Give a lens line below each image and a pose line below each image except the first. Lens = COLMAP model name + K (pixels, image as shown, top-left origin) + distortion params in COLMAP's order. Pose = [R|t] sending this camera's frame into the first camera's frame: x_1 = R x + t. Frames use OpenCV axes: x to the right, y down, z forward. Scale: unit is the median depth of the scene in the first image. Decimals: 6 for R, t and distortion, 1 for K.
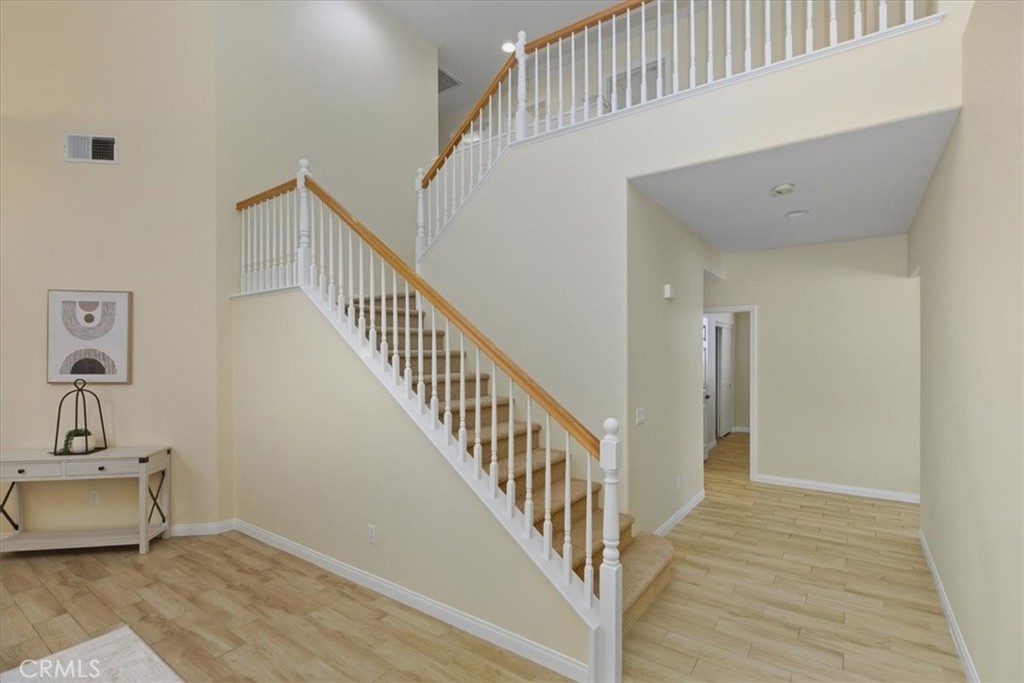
lens RADIAL K [[475.0, 0, 509.1], [0, 475.0, 356.6], [0, 0, 1]] dist [-0.003097, 0.000293]
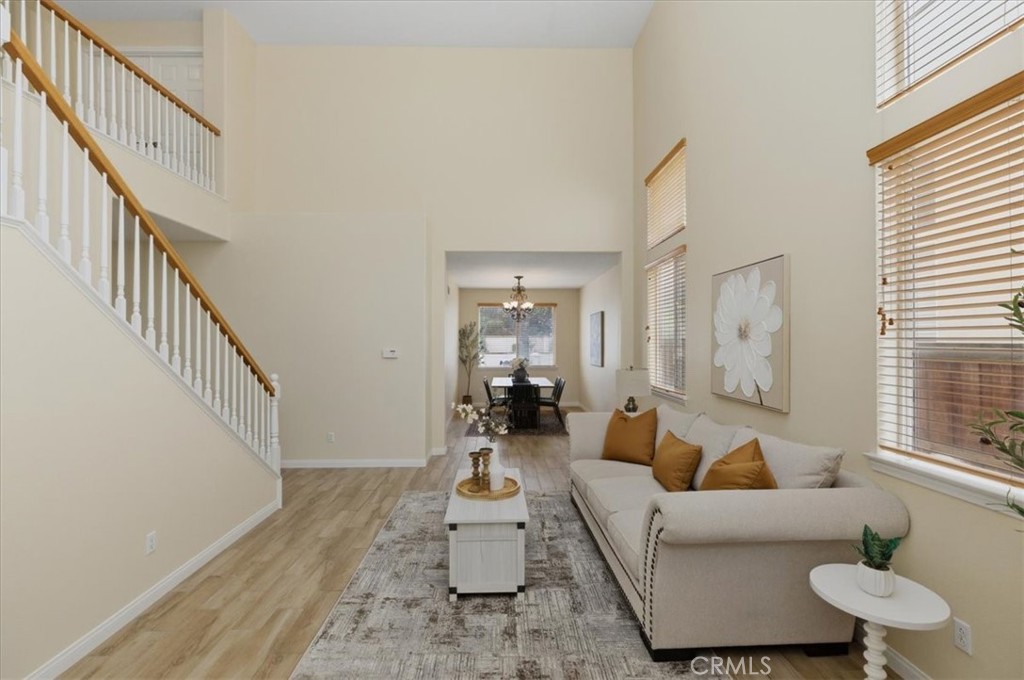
lens RADIAL K [[472.9, 0, 516.2], [0, 472.9, 340.9], [0, 0, 1]] dist [-0.002700, -0.000333]
pose [[-0.612457, 0.004386, 0.790492, -1.201807], [0.007380, 0.999973, 0.000170, -0.002835], [-0.790470, 0.005938, -0.612472, 0.845080]]
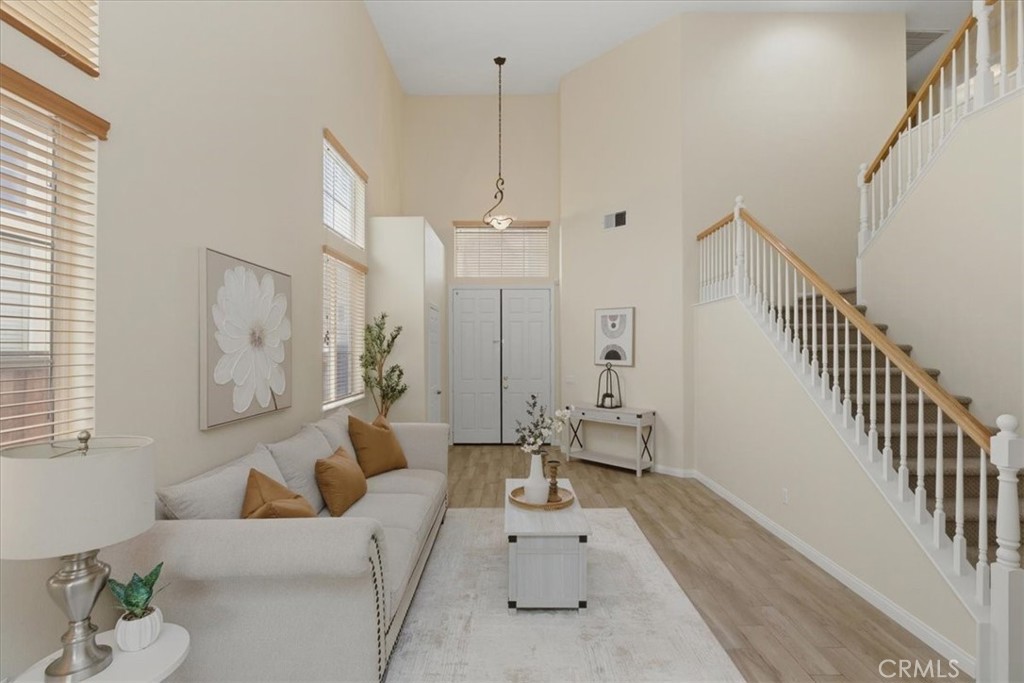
lens RADIAL K [[472.9, 0, 516.2], [0, 472.9, 342.4], [0, 0, 1]] dist [-0.002700, -0.000333]
pose [[0.584229, -0.006711, -0.811561, 0.248154], [-0.005973, 0.999903, -0.012568, -0.000600], [0.811567, 0.012190, 0.584132, -0.229126]]
